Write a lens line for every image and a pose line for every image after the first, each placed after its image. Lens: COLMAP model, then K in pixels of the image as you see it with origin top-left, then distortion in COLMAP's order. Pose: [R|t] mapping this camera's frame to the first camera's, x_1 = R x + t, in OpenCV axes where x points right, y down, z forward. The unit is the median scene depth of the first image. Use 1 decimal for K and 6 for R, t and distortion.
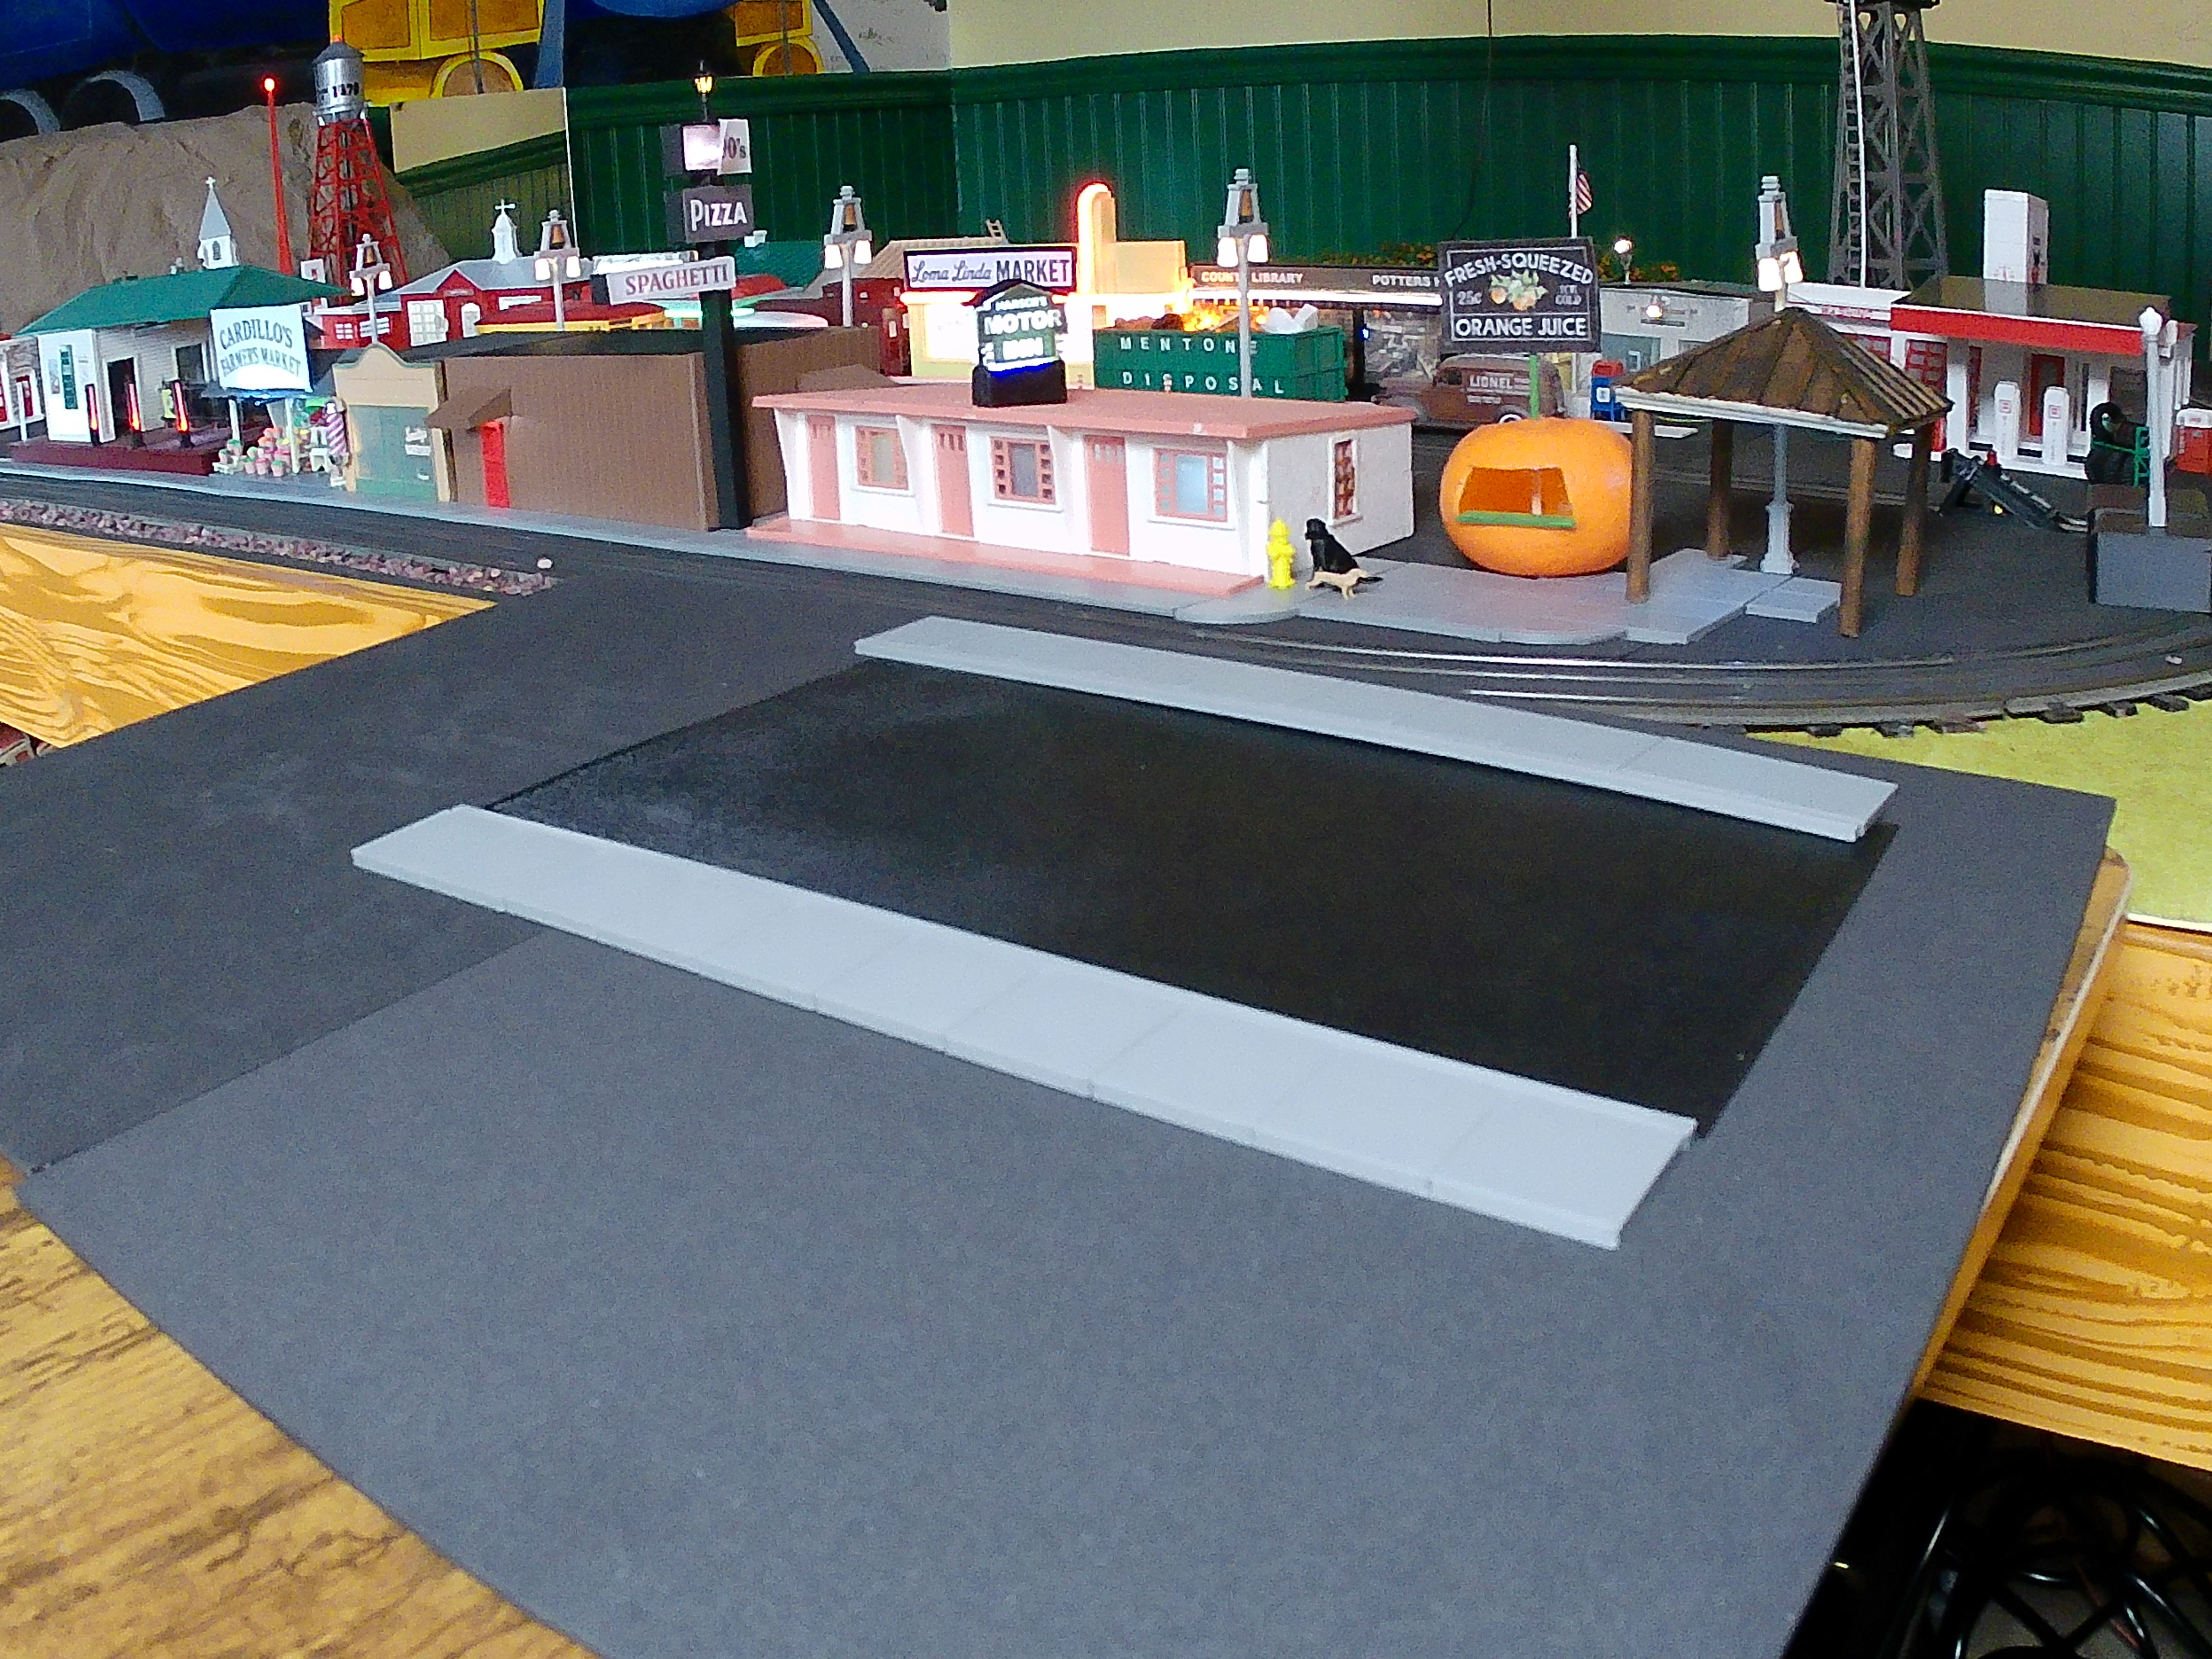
lens RADIAL K [[1890.1, 0, 1110.9], [0, 1890.1, 818.1], [0, 0, 1]] dist [-0.353878, 0.130868]
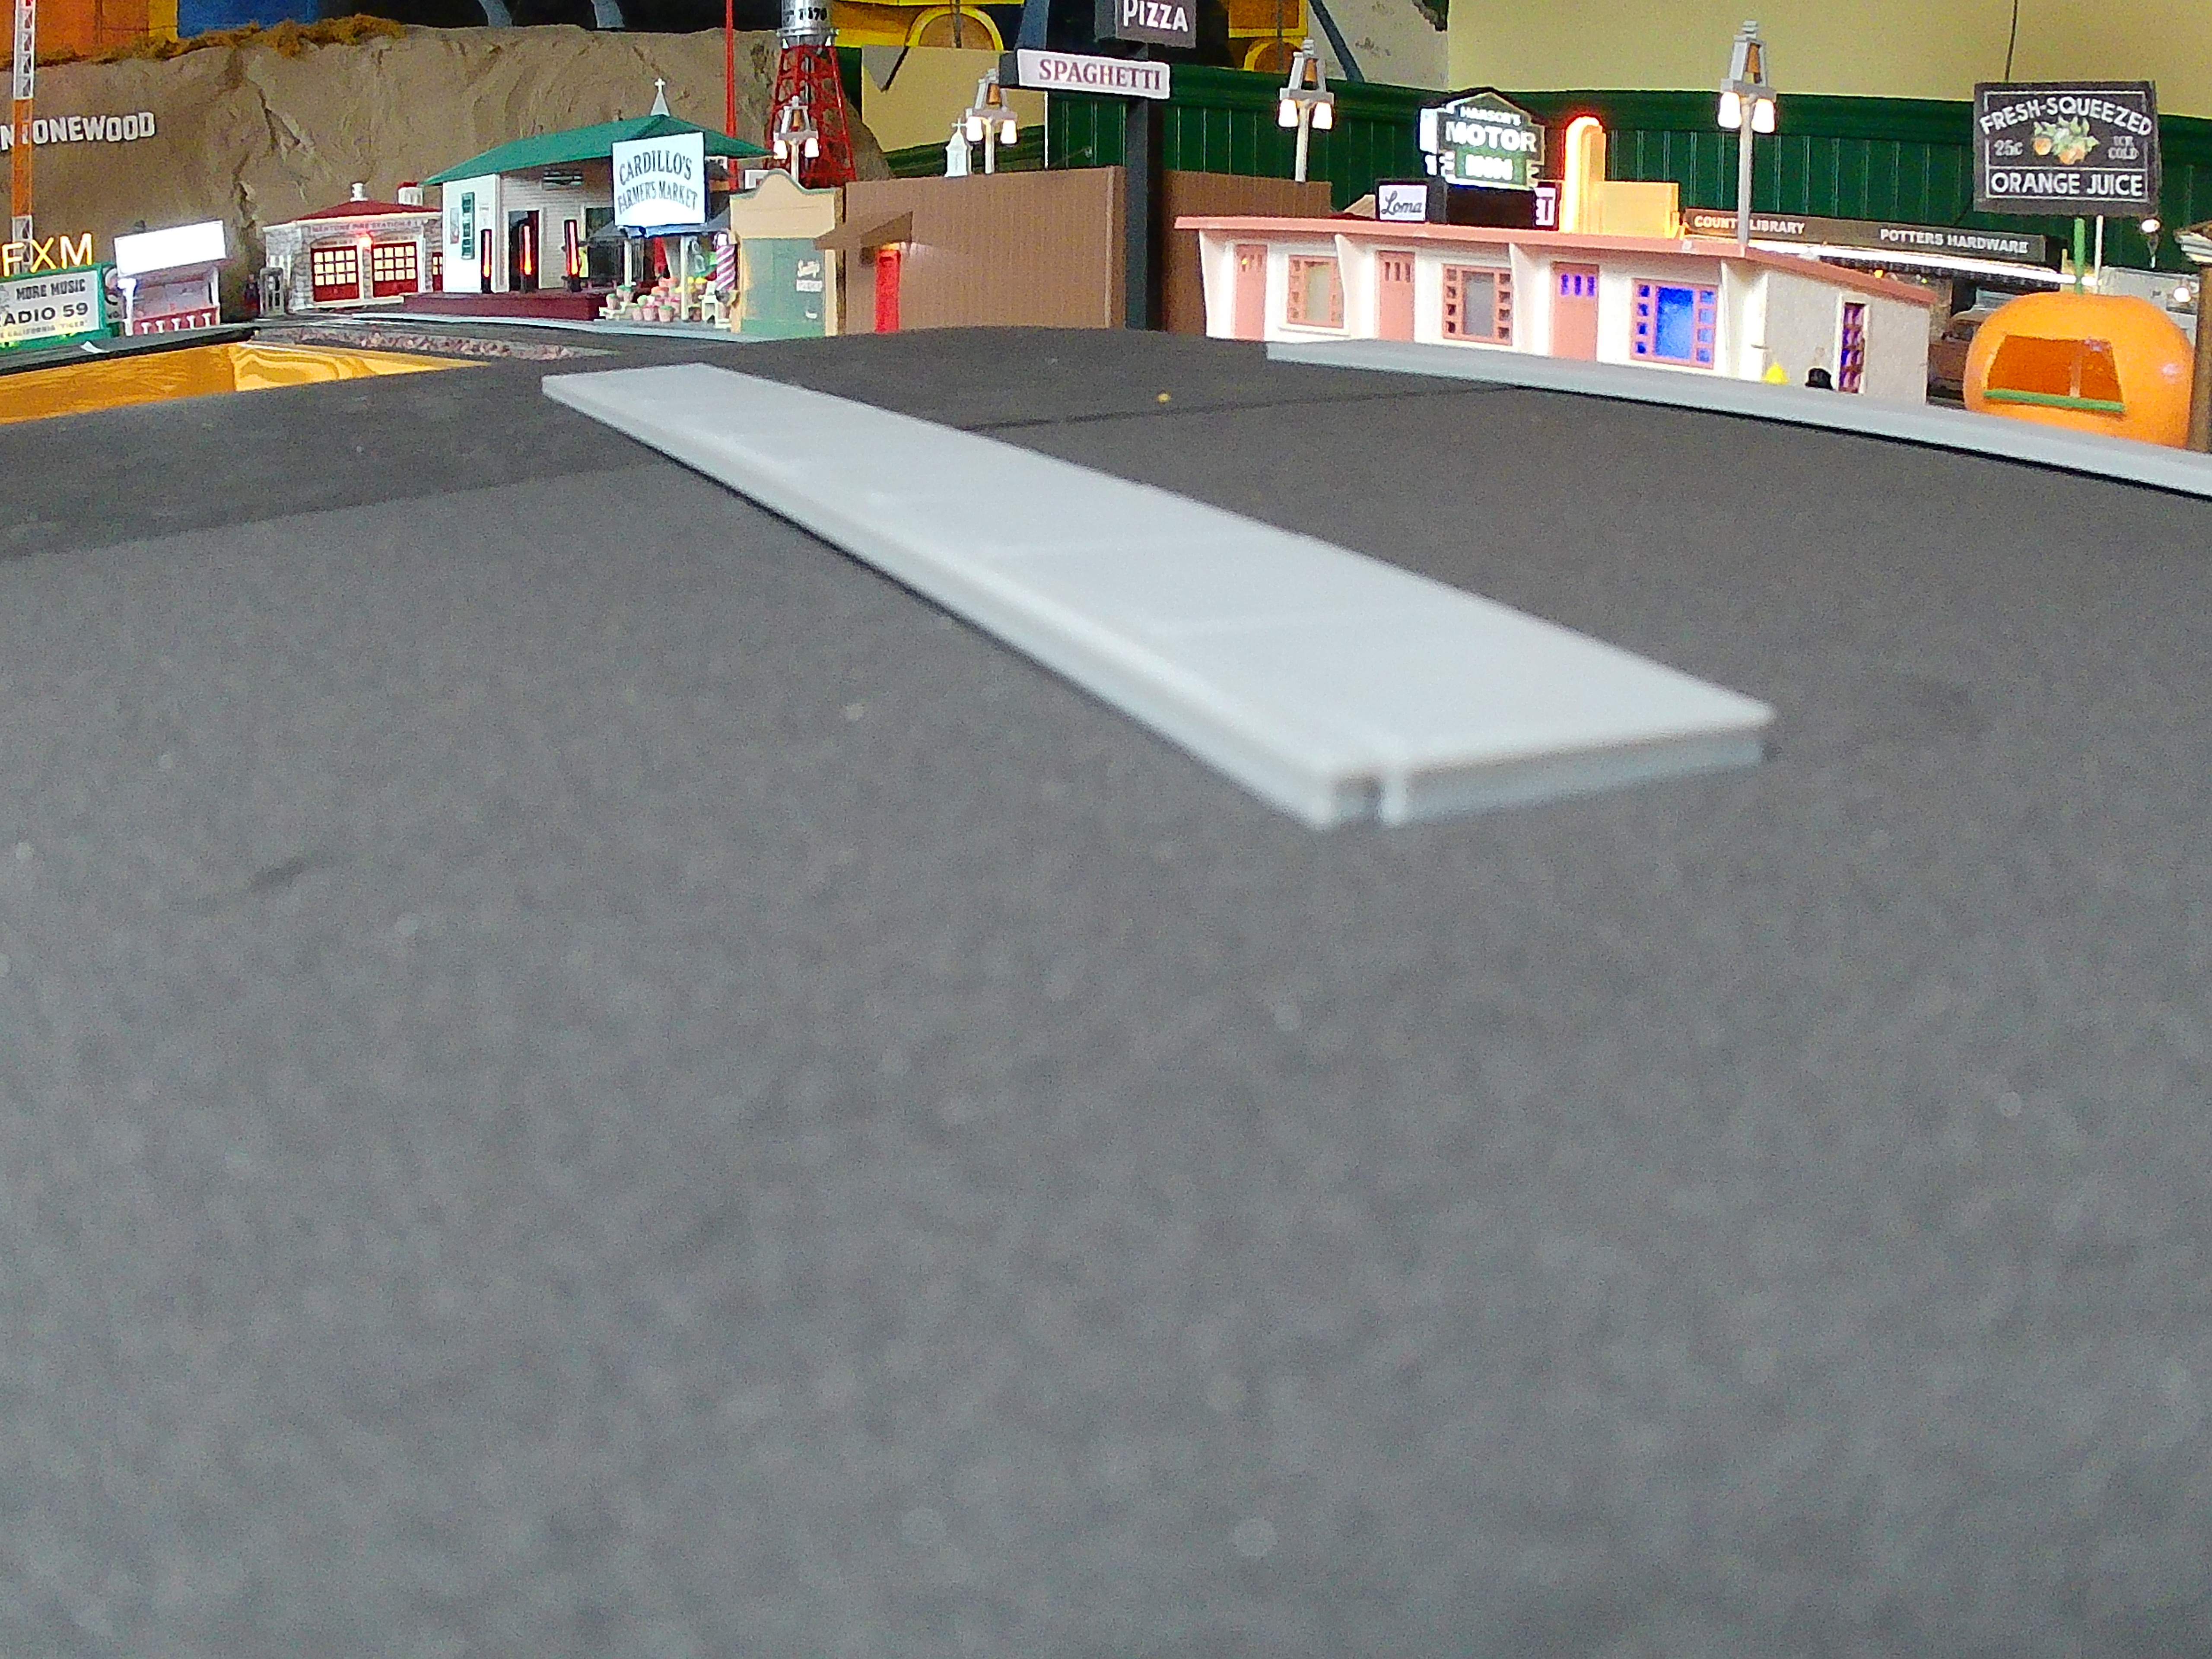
lens RADIAL K [[1890.1, 0, 1110.9], [0, 1890.1, 818.1], [0, 0, 1]] dist [-0.353878, 0.130868]
pose [[0.965389, 0.128730, -0.226831, 0.008109], [-0.137182, 0.990305, -0.021832, 0.079297], [0.221821, 0.052194, 0.973689, 0.170715]]
